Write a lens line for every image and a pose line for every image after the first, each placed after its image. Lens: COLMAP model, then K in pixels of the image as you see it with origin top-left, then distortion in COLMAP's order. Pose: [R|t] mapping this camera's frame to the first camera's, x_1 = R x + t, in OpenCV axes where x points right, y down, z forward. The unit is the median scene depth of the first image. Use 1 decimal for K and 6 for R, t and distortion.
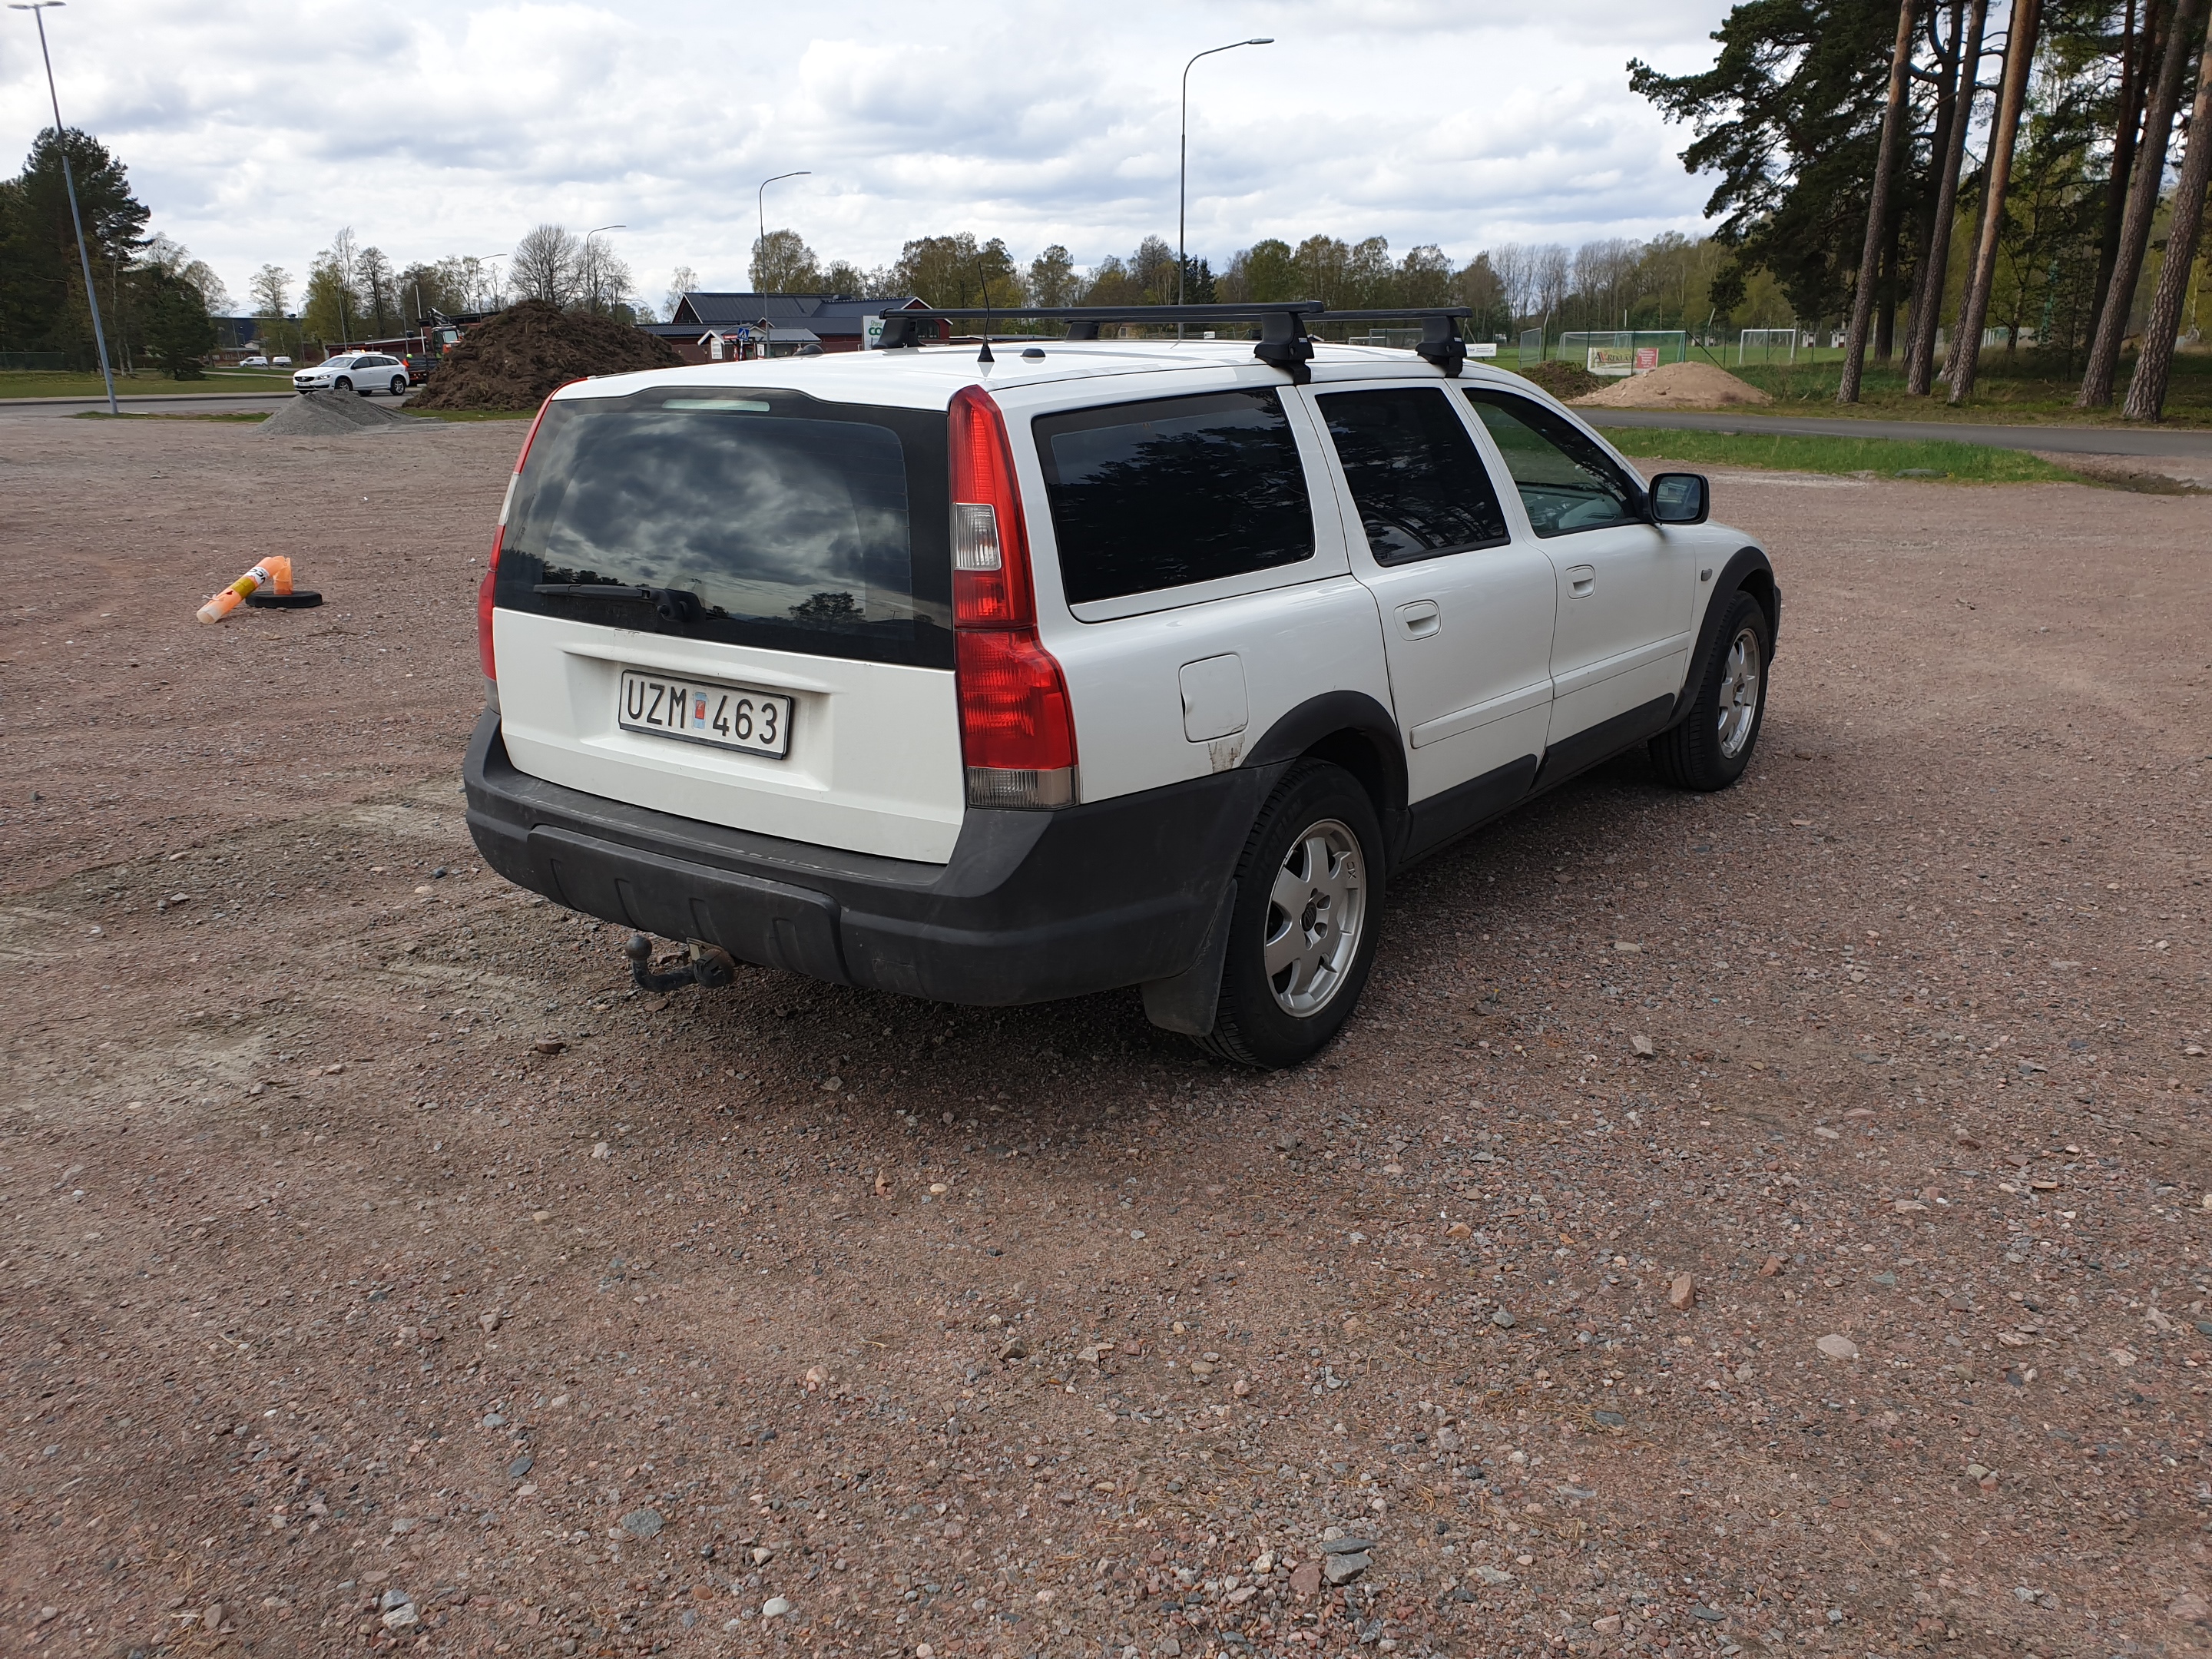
lens RADIAL K [[1726.4, 0, 1142.3], [0, 1726.4, 849.6], [0, 0, 1]] dist [0.006123, 0.022886]
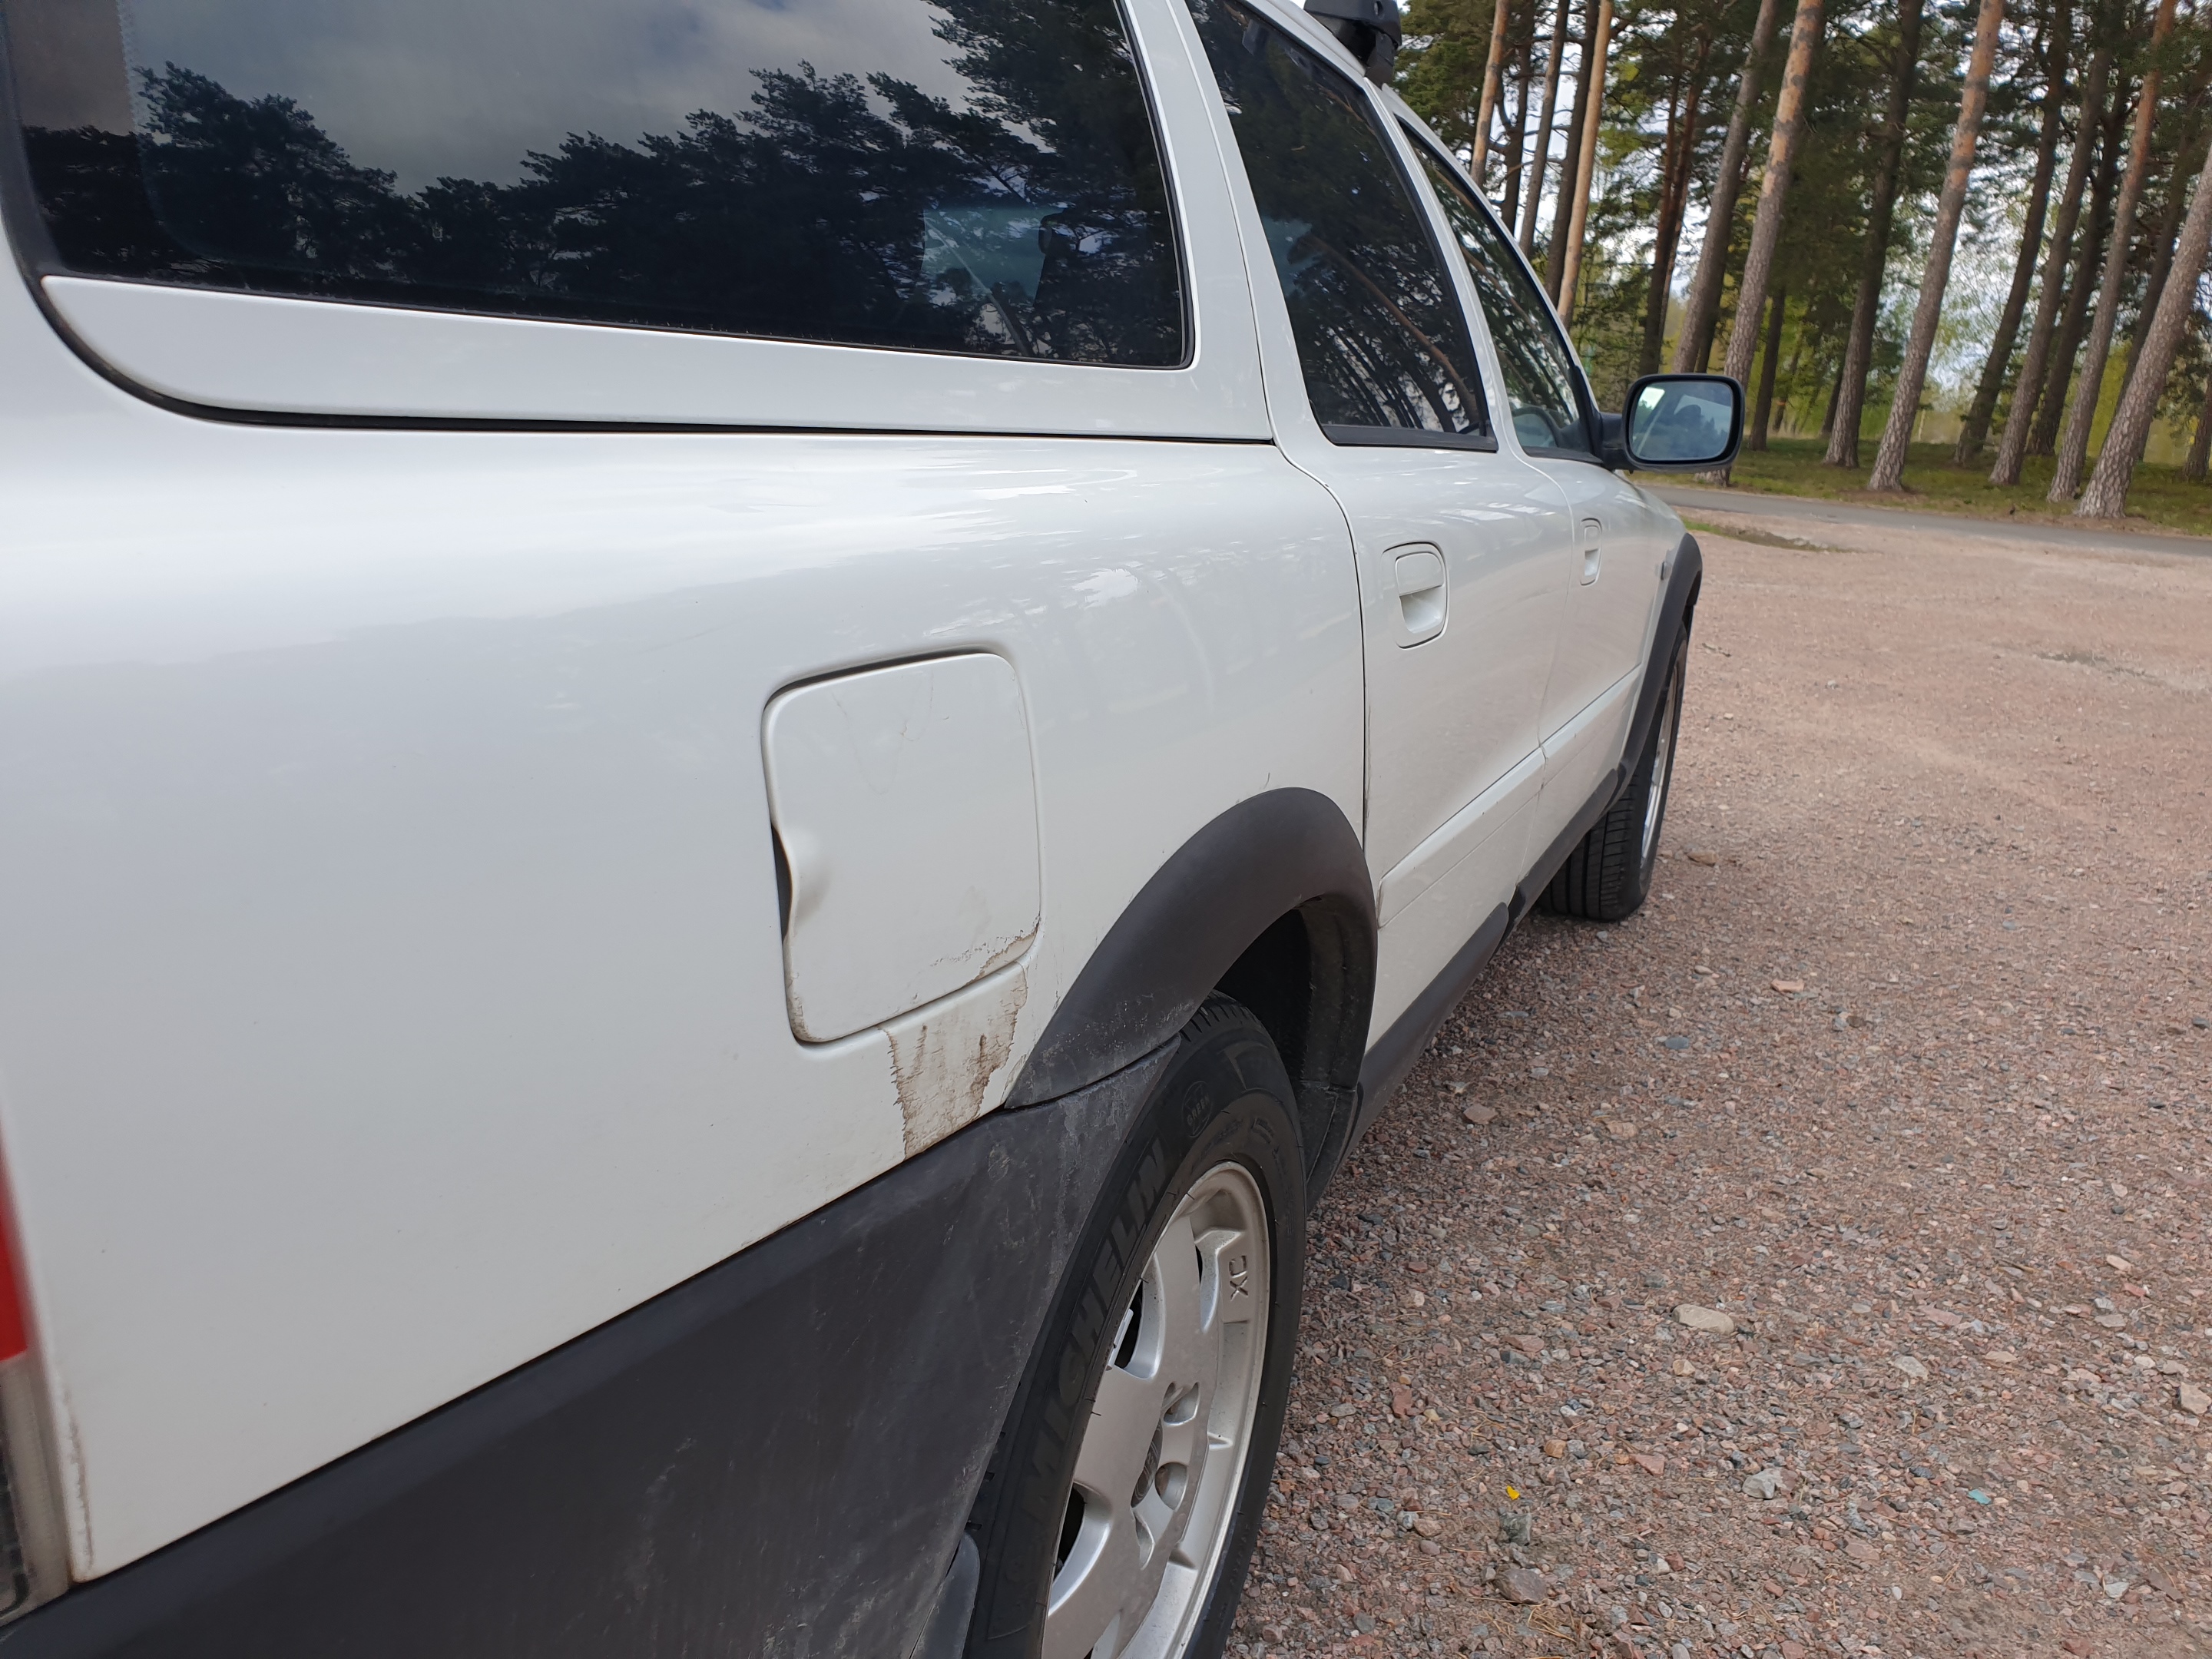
lens RADIAL K [[1726.4, 0, 1100.2], [0, 1726.4, 870.7], [0, 0, 1]] dist [0.006123, 0.022886]
pose [[0.975105, 0.017749, 0.221032, 0.000852], [-0.017291, 0.999842, -0.004006, -0.004877], [-0.221068, 0.000084, 0.975258, 0.045335]]
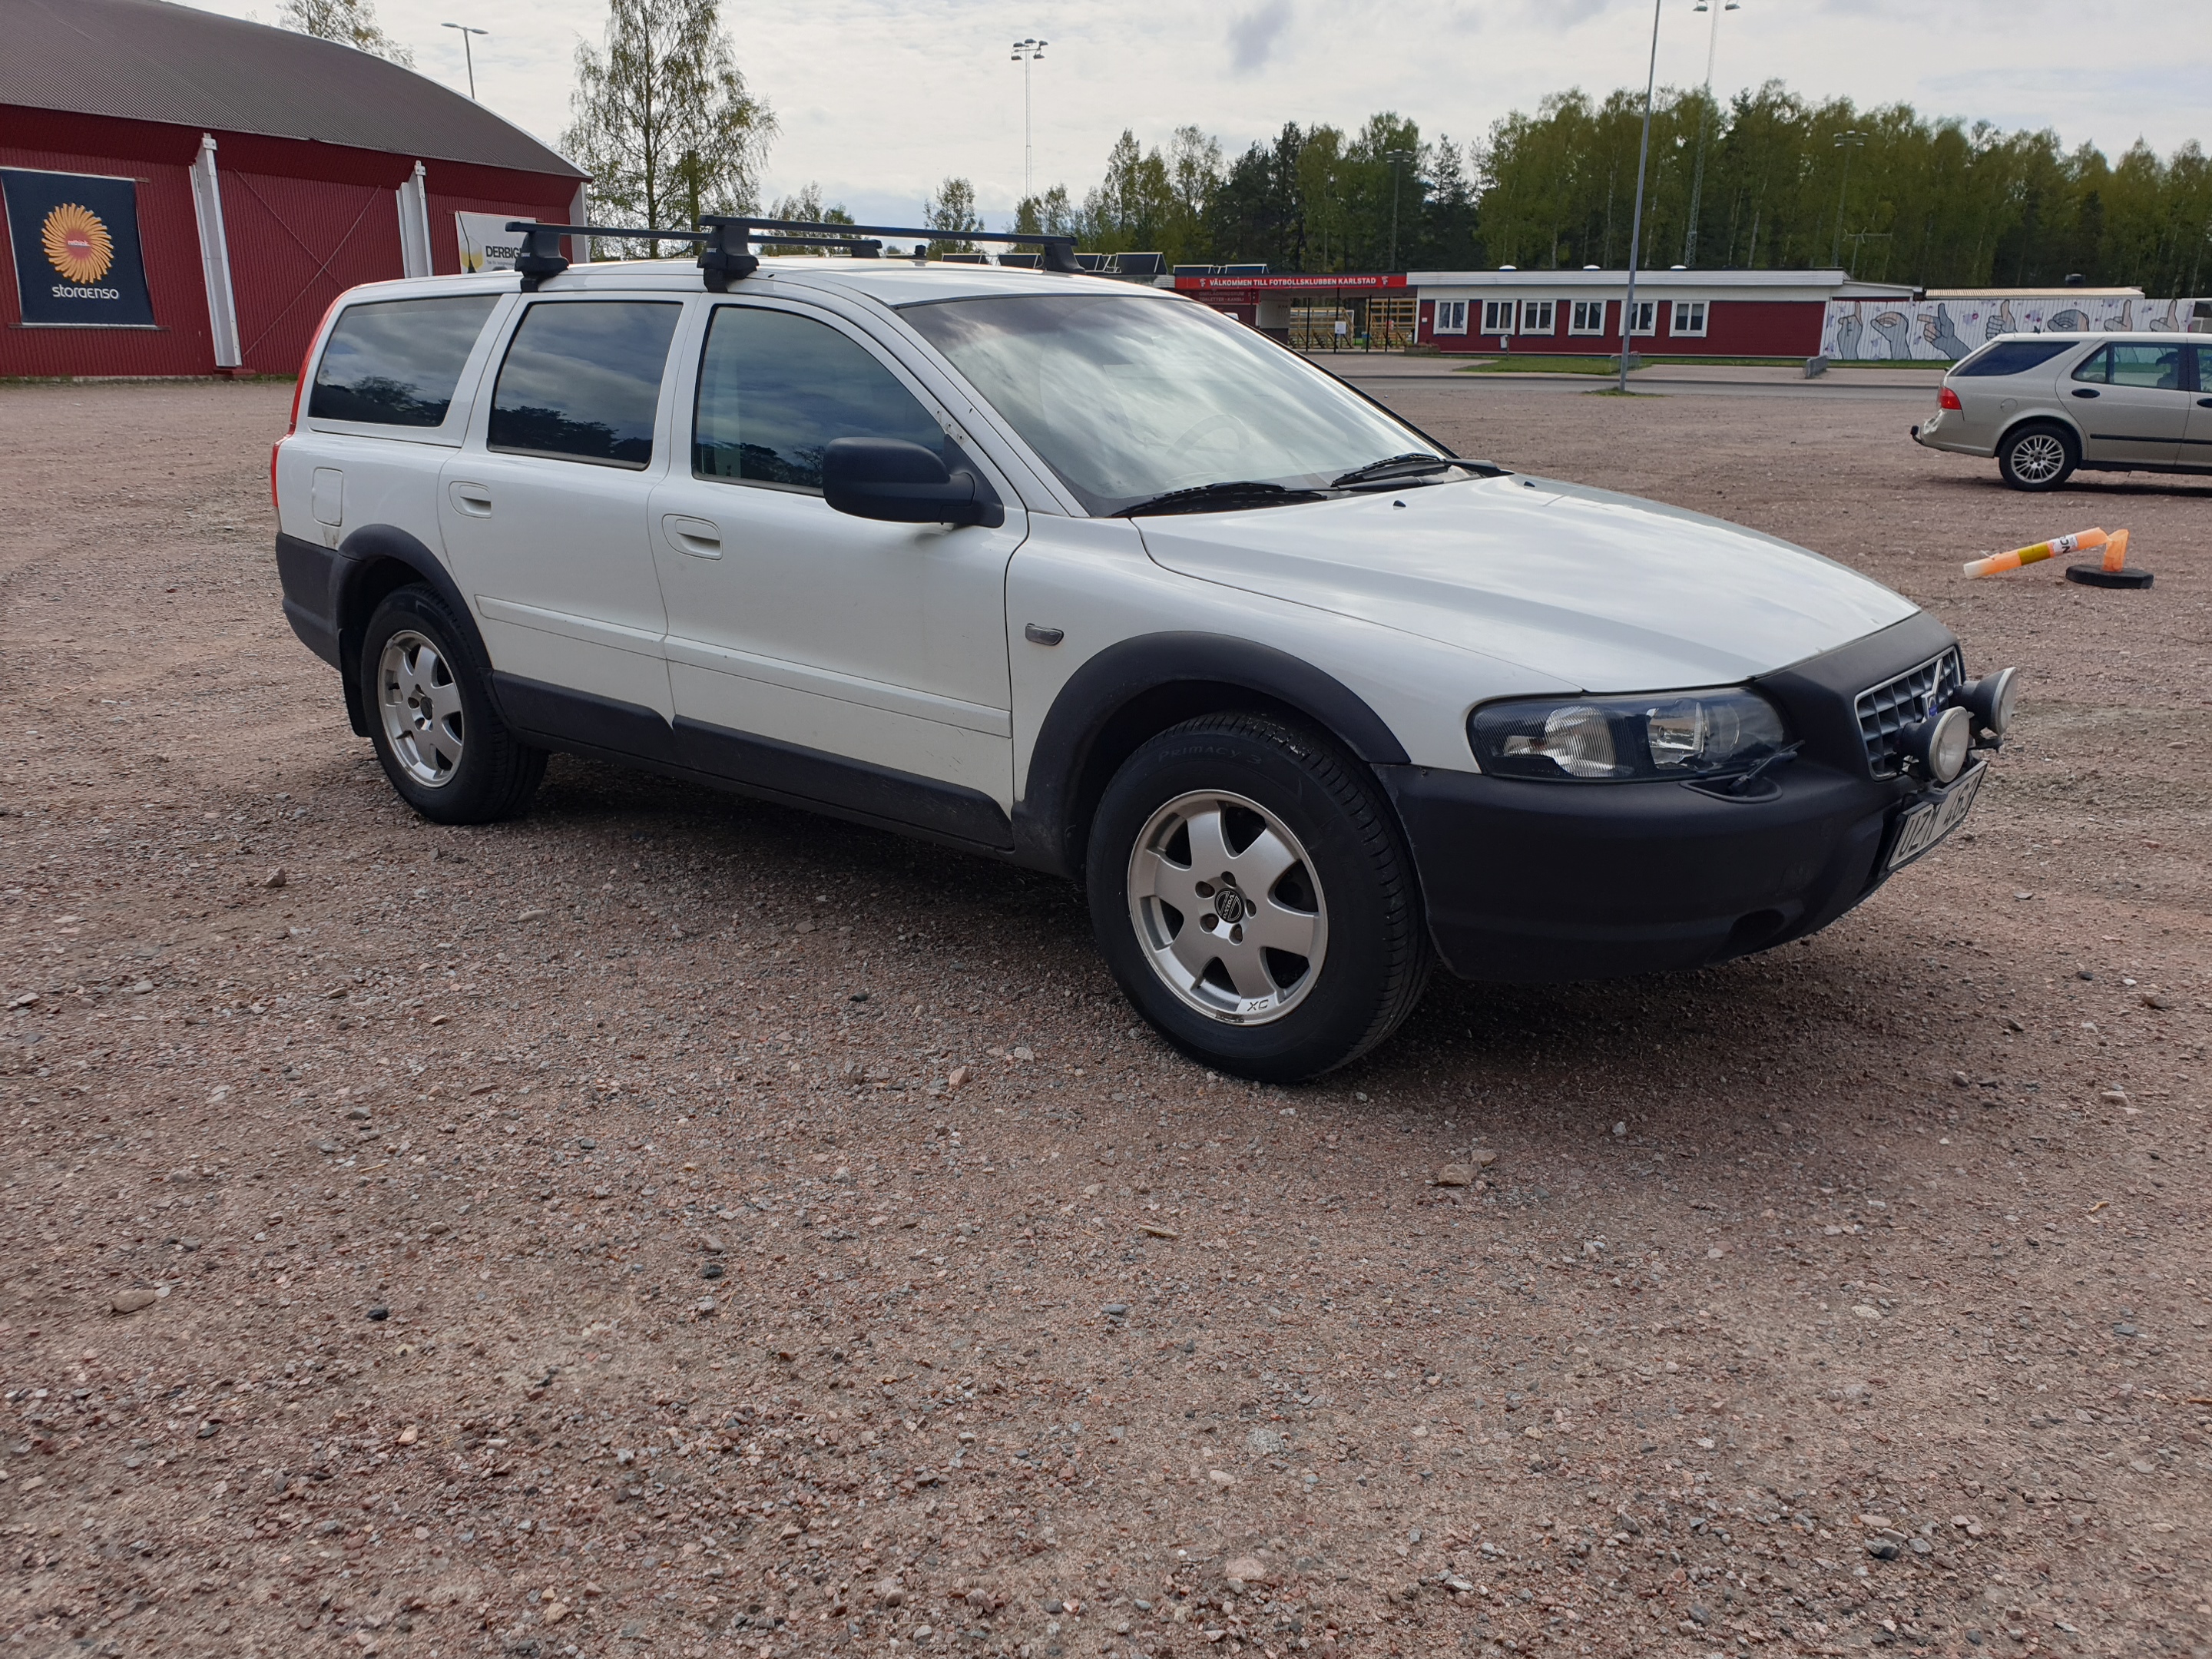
lens RADIAL K [[1726.4, 0, 1119.8], [0, 1726.4, 838.8], [0, 0, 1]] dist [0.006123, 0.022886]
pose [[-0.058921, 0.293514, -0.954137, 0.089367], [-0.288544, 0.909992, 0.297752, -0.027263], [0.955652, 0.292854, 0.031074, 0.099913]]
